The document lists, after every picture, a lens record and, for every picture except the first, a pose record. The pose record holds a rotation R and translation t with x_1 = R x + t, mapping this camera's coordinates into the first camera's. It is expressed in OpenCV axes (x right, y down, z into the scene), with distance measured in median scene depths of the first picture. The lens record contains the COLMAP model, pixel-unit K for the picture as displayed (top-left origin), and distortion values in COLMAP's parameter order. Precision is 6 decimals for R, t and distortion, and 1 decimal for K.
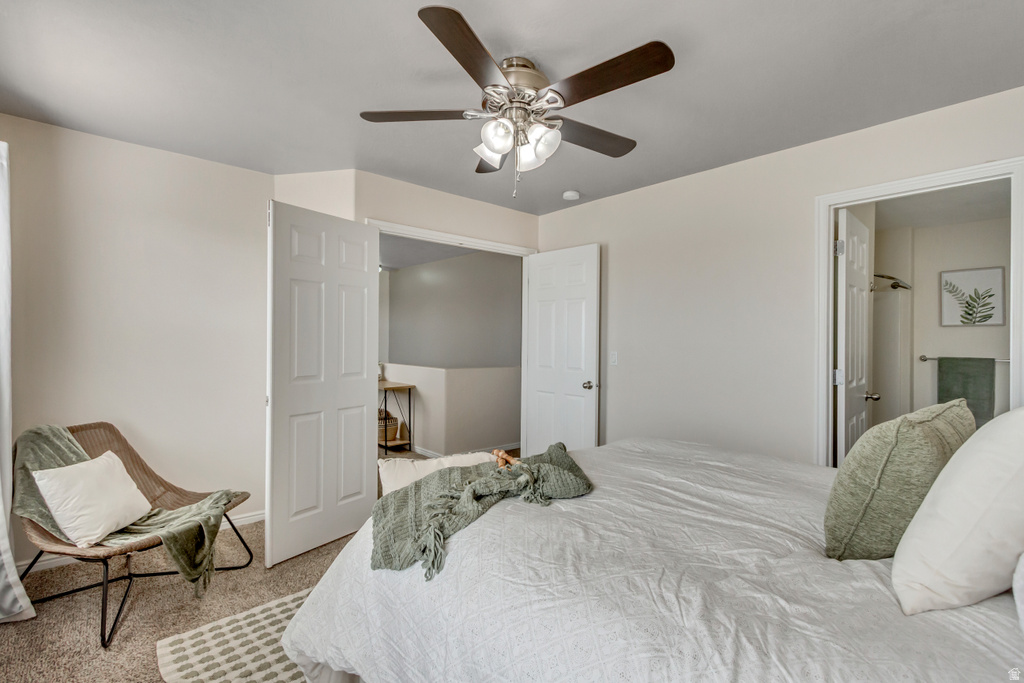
lens RADIAL K [[473.3, 0, 516.9], [0, 473.3, 342.4], [0, 0, 1]] dist [0.011106, -0.005146]
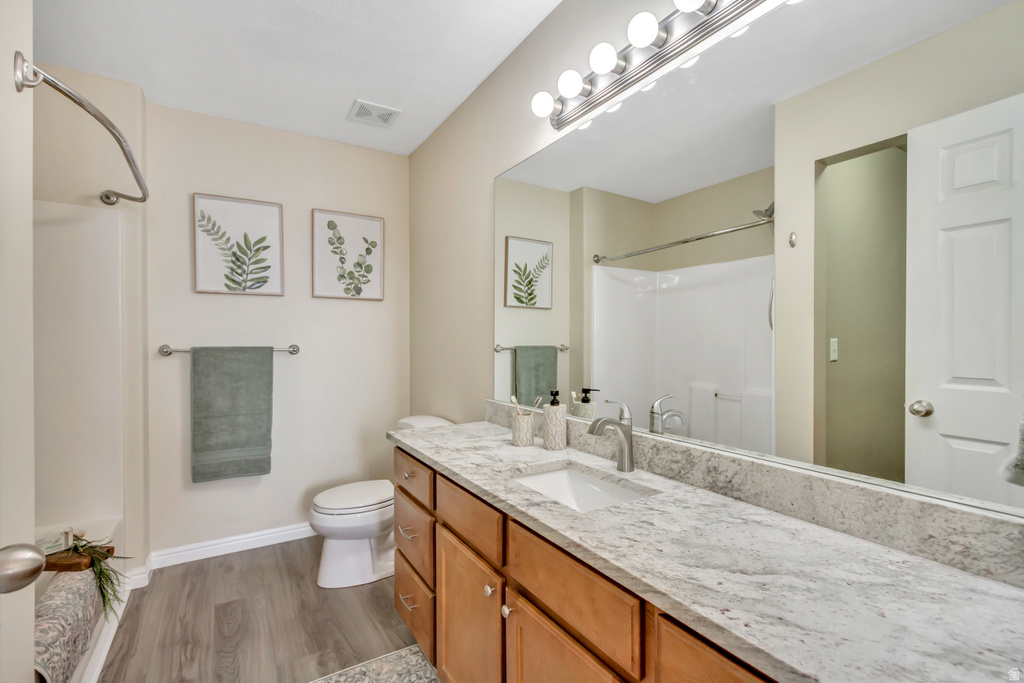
lens RADIAL K [[473.3, 0, 516.2], [0, 473.3, 339.1], [0, 0, 1]] dist [0.011106, -0.005146]
pose [[0.217269, -0.011391, 0.976045, 0.441338], [0.005611, 0.999930, 0.010421, 0.018213], [-0.976096, 0.003213, 0.217317, 0.527224]]
